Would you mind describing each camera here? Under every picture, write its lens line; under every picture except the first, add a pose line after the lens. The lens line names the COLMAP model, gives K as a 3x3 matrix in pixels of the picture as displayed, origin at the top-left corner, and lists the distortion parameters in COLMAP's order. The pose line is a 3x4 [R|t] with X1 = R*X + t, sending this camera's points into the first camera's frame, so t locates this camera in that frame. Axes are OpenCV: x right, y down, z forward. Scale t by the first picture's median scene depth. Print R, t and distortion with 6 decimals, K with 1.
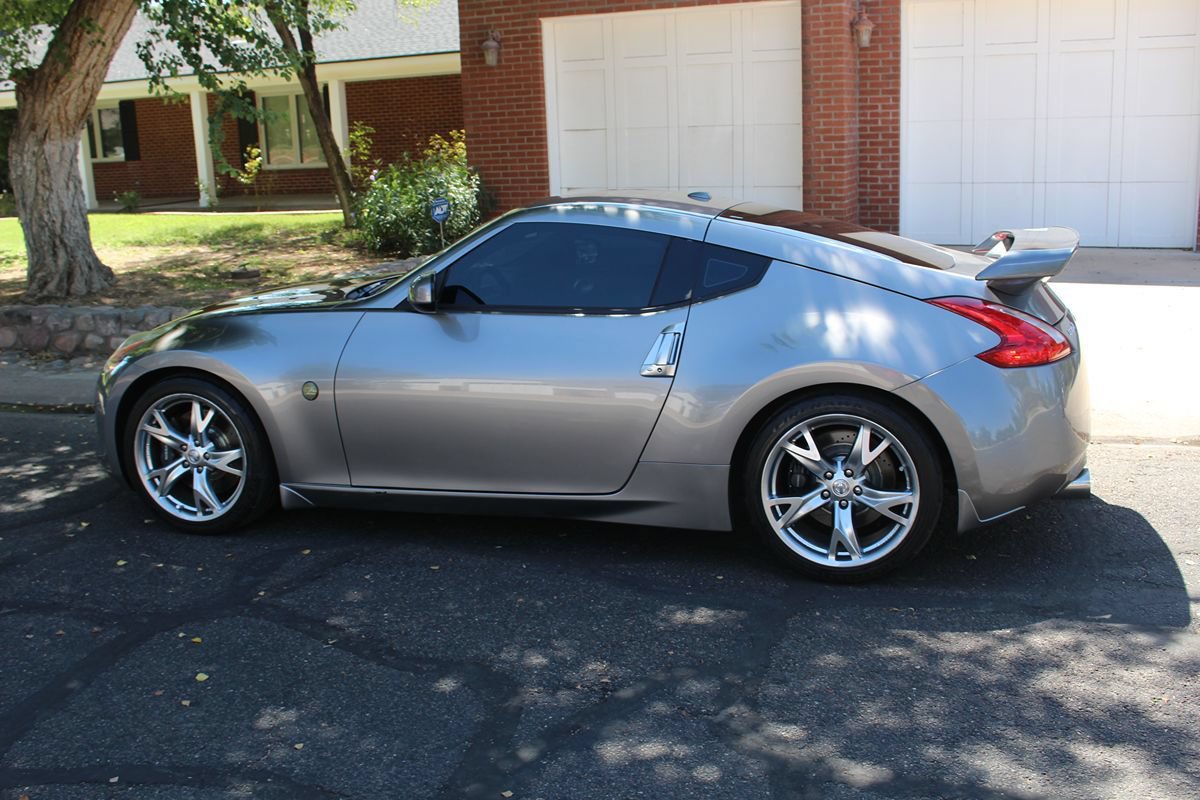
lens RADIAL K [[1208.0, 0, 600.0], [0, 1208.0, 400.0], [0, 0, 1]] dist [-0.137273, 0.153881]
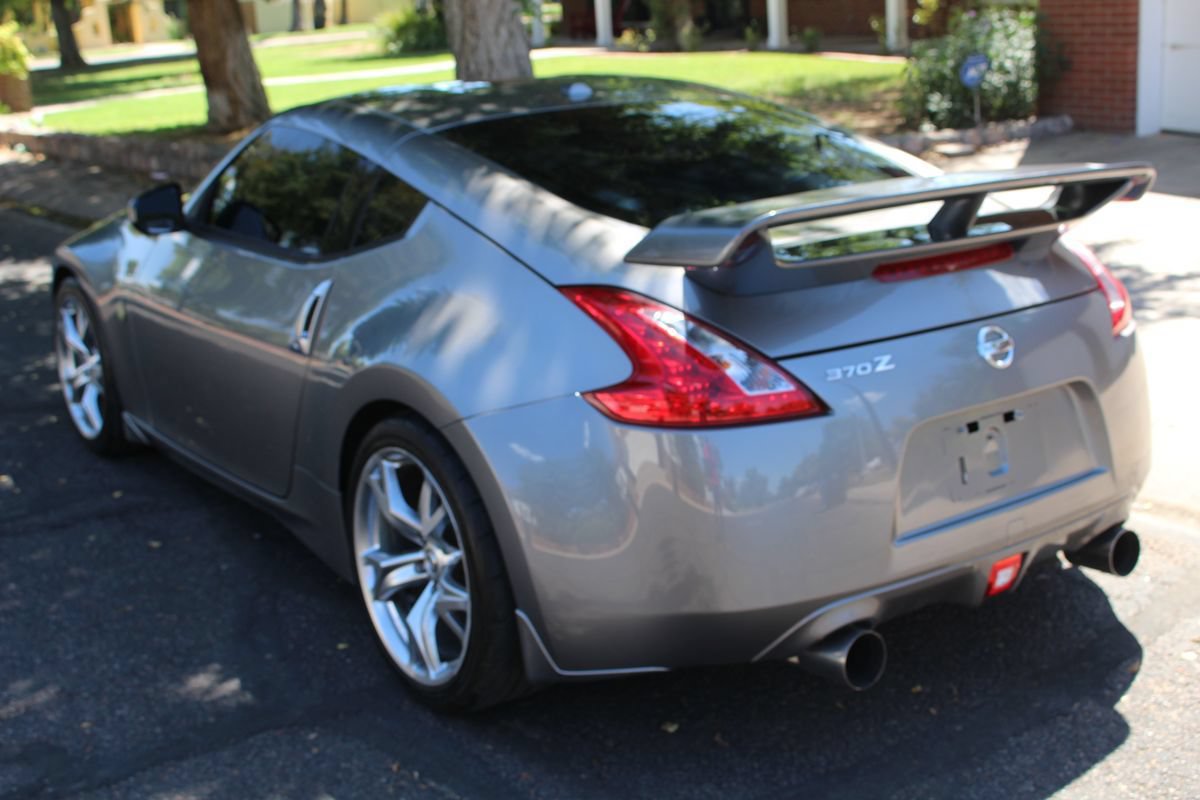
lens RADIAL K [[1445.3, 0, 600.0], [0, 1445.3, 400.0], [0, 0, 1]] dist [-0.083534, 0.046093]
pose [[0.792512, 0.158853, -0.588804, 0.261129], [-0.108219, 0.986789, 0.120566, -0.042612], [0.600177, -0.031831, 0.799233, 0.156928]]
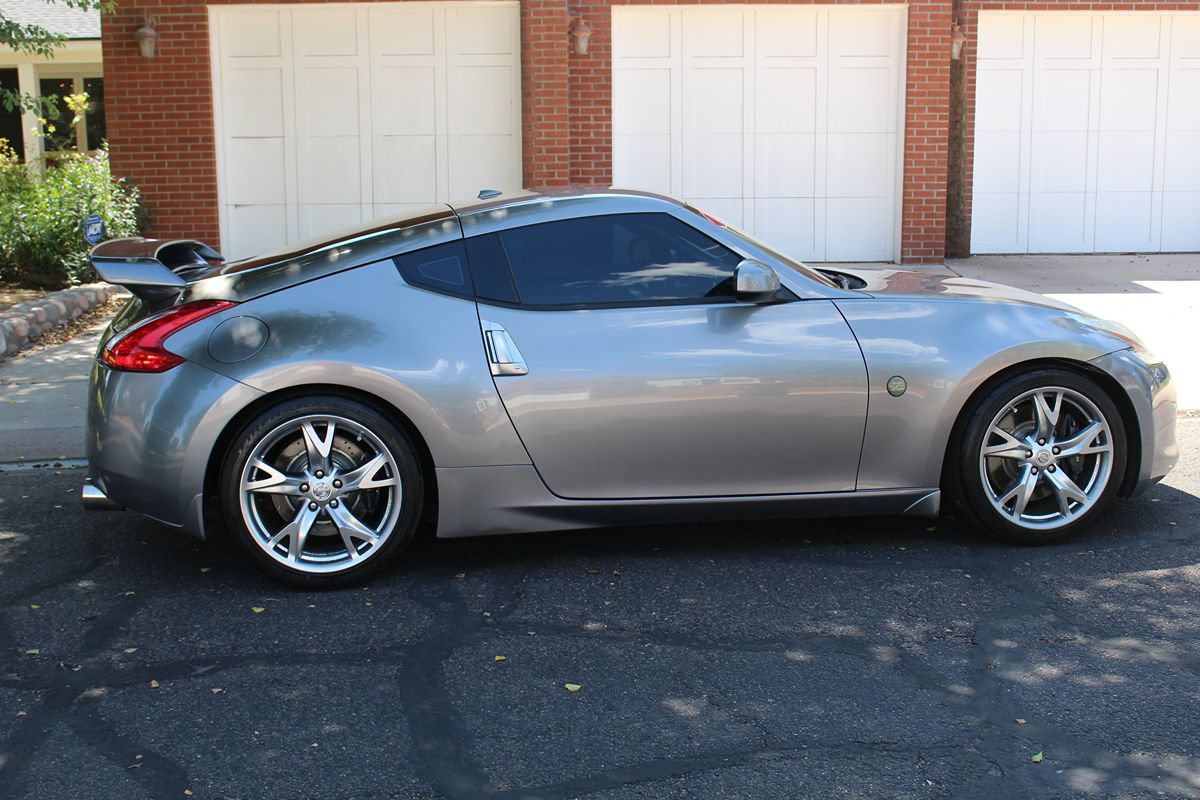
lens RADIAL K [[1405.4, 0, 600.0], [0, 1405.4, 400.0], [0, 0, 1]] dist [-0.081024, 0.055284]
pose [[0.909369, -0.048486, 0.413155, -0.237886], [0.068895, 0.997023, -0.034634, 0.016356], [-0.410245, 0.059959, 0.910002, -0.001010]]
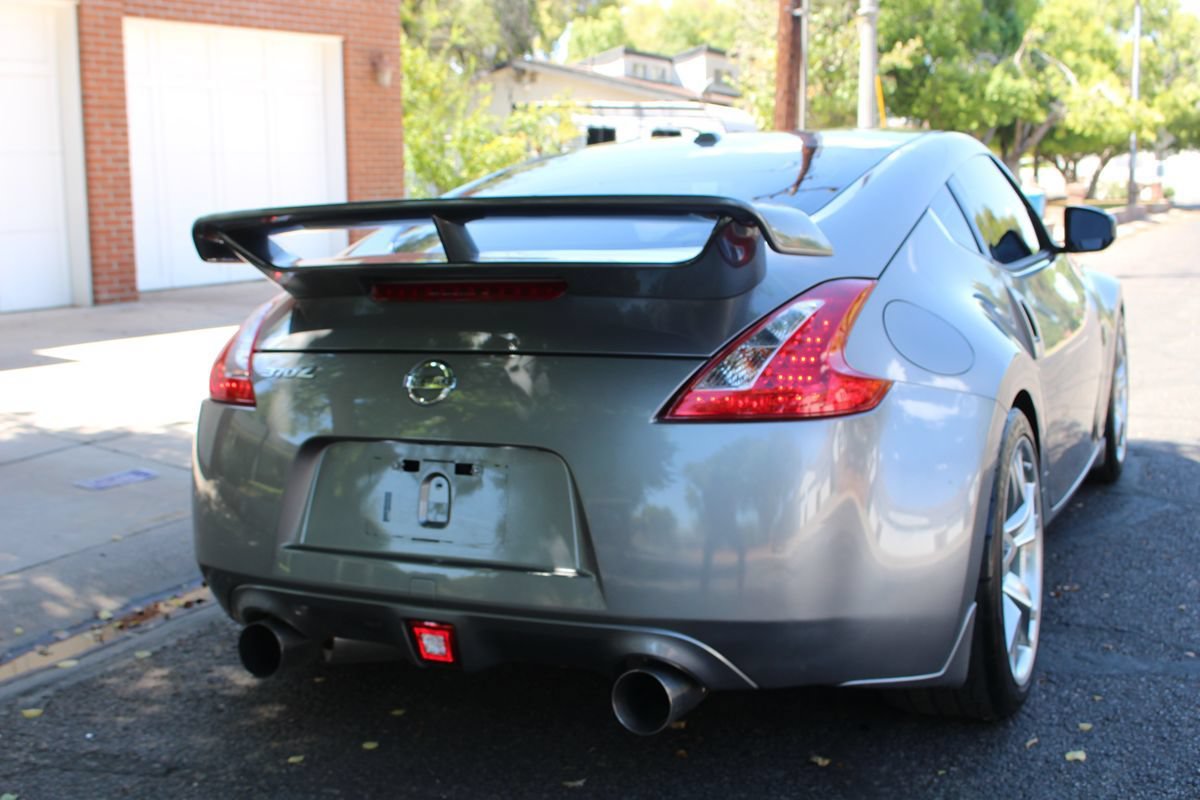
lens RADIAL K [[1394.2, 0, 600.0], [0, 1394.2, 400.0], [0, 0, 1]] dist [-0.117149, 0.145042]
pose [[0.200425, -0.119940, 0.972340, -0.409359], [0.233199, 0.969793, 0.071558, -0.042222], [-0.951550, 0.212406, 0.222340, 0.413201]]
